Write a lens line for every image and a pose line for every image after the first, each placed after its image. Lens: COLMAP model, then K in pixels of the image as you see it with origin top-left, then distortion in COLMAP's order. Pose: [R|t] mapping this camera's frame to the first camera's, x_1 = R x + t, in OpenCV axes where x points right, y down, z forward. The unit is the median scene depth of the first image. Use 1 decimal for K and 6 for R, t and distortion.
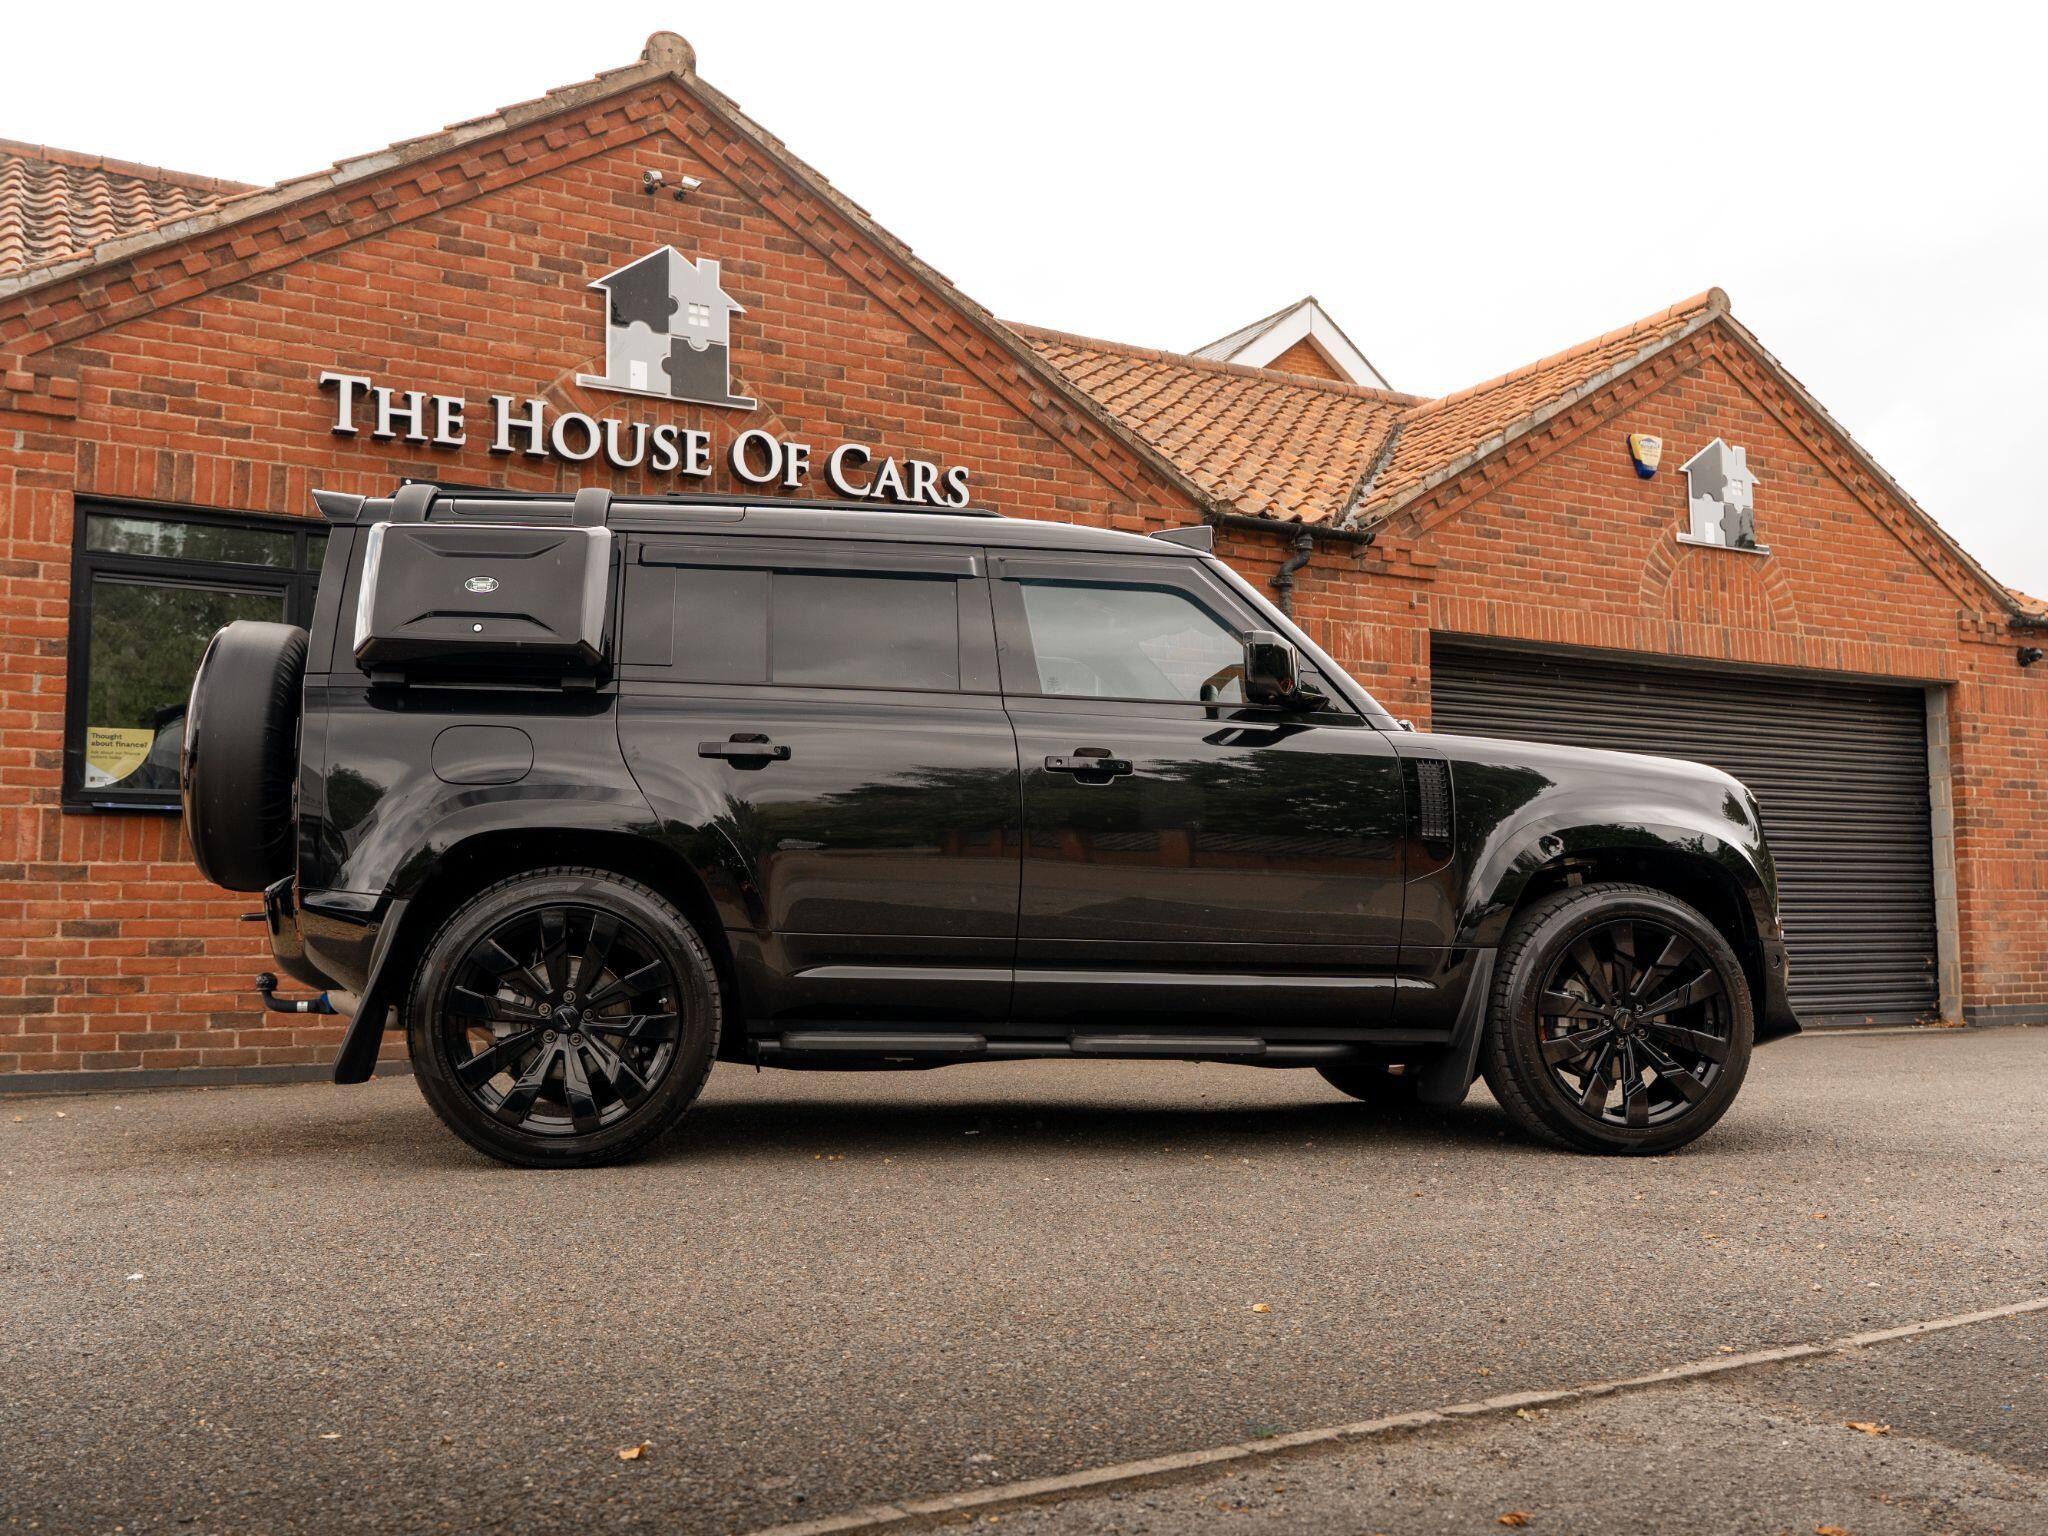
lens RADIAL K [[1866.9, 0, 1015.7], [0, 1866.9, 772.0], [0, 0, 1]] dist [0.006408, -0.004856]
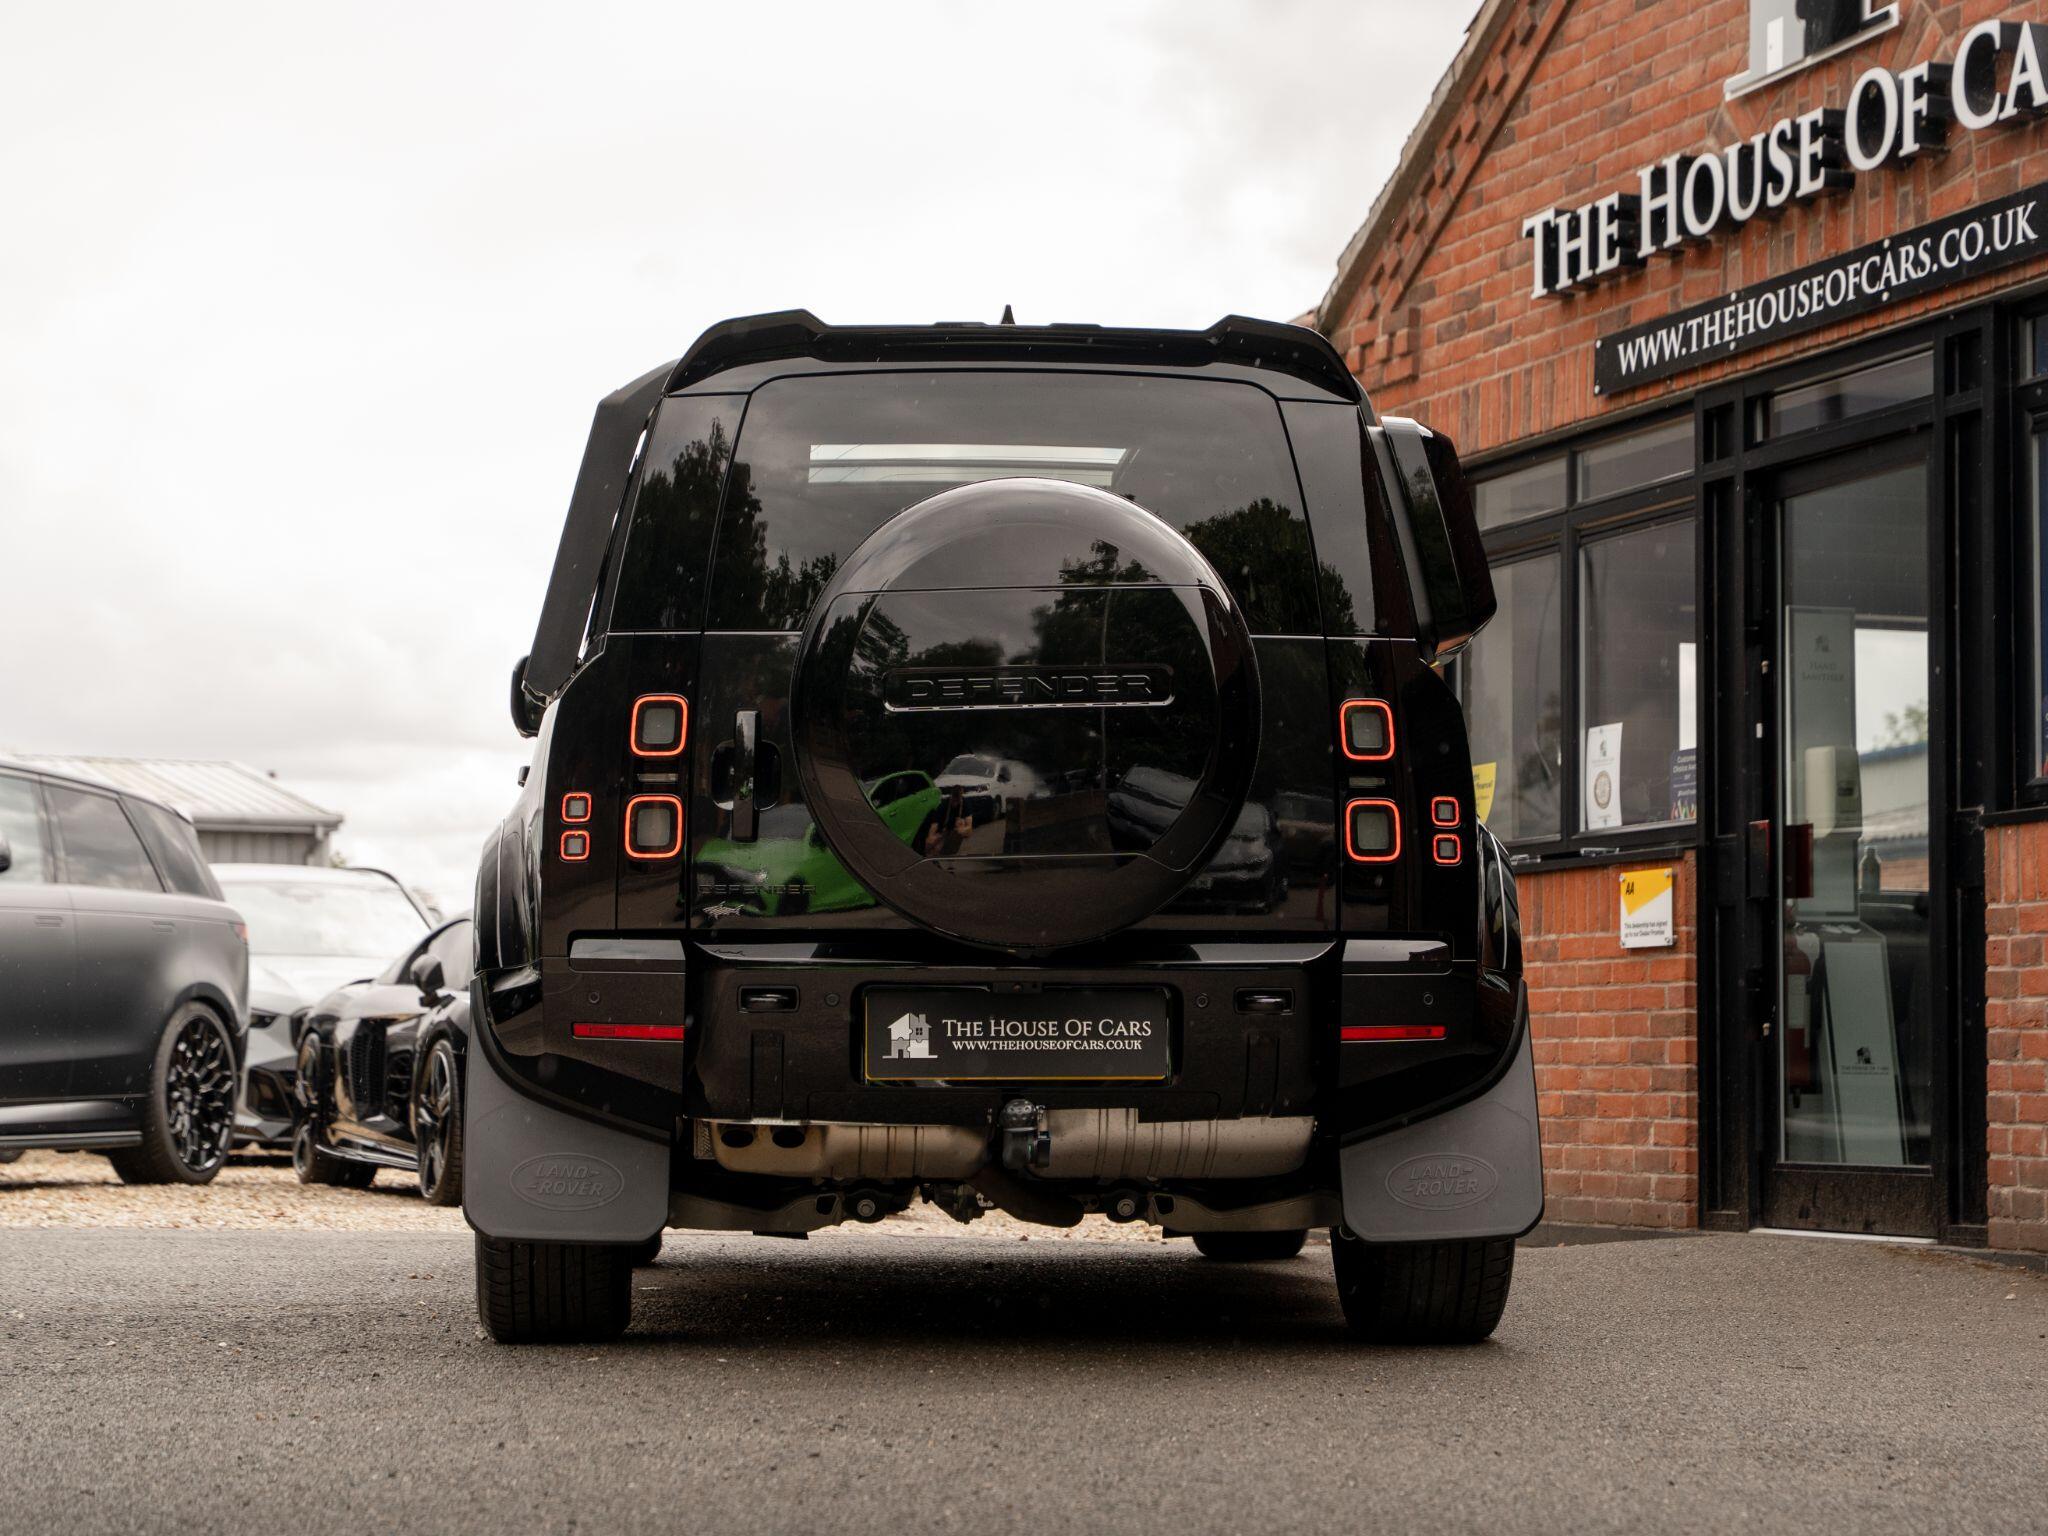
lens RADIAL K [[4326.9, 0, 996.0], [0, 4326.9, 810.4], [0, 0, 1]] dist [0.081550, -0.300253]
pose [[-0.174009, -0.061126, -0.982845, 1.096590], [0.083860, 0.993526, -0.076637, 0.097060], [0.981167, -0.095757, -0.167757, 0.947163]]
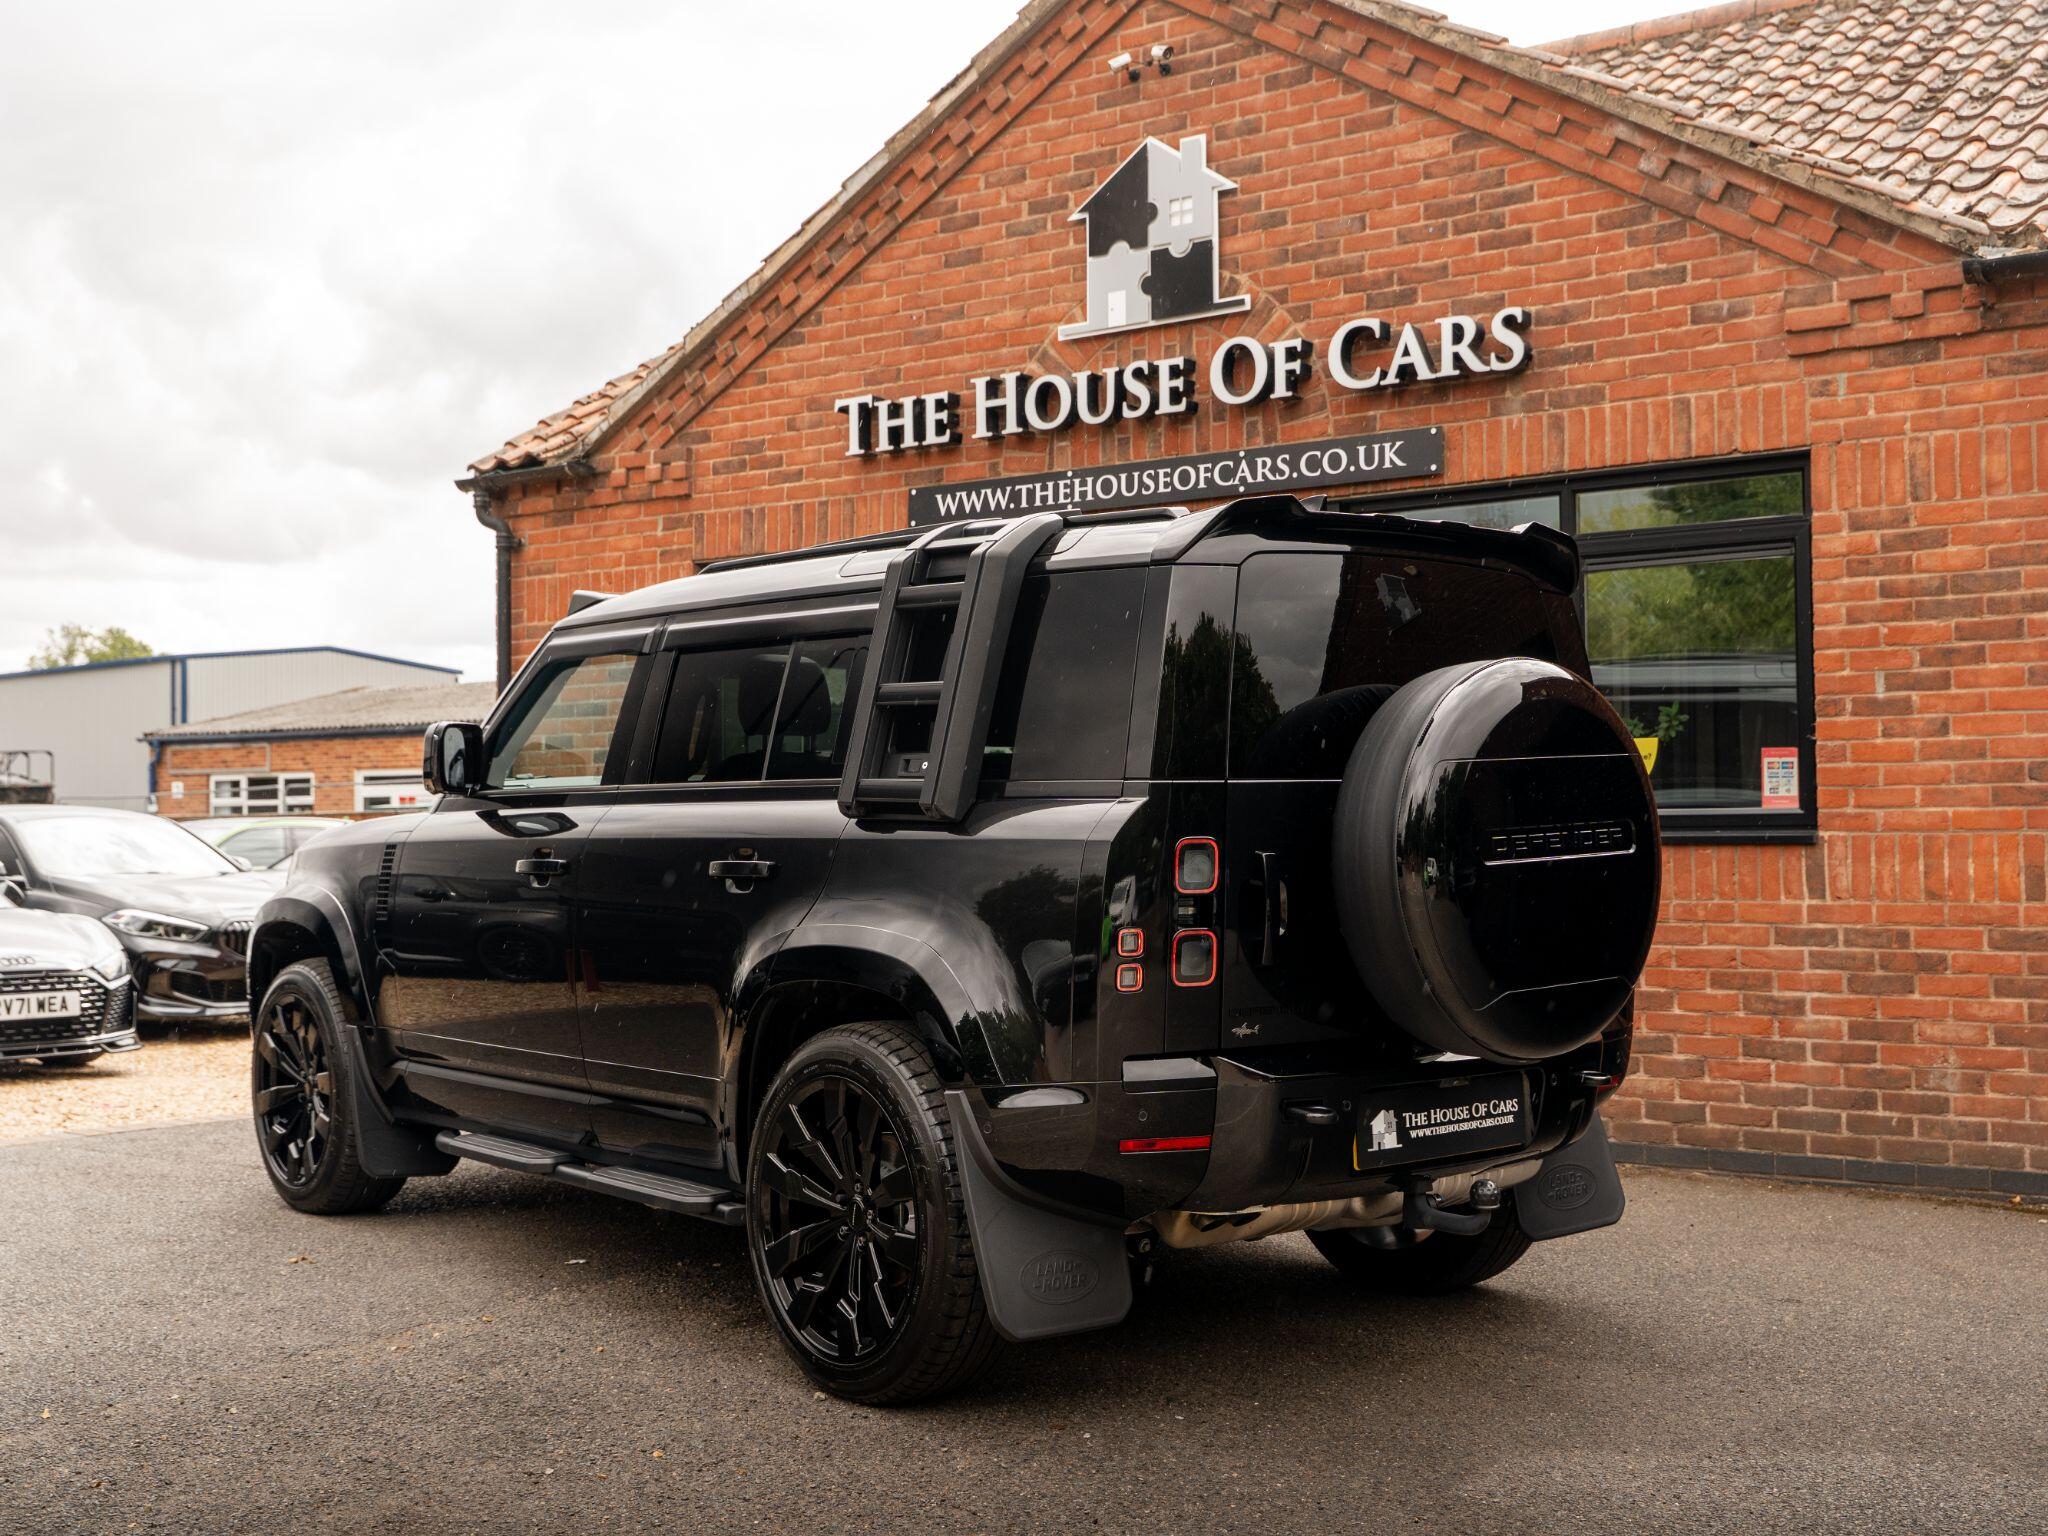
lens RADIAL K [[2299.2, 0, 1021.9], [0, 2299.2, 773.3], [0, 0, 1]] dist [0.012378, -0.024418]
pose [[0.432303, -0.023580, -0.901420, 0.696895], [0.090736, 0.995722, 0.017468, -0.024995], [0.897152, -0.089342, 0.432593, 0.482973]]
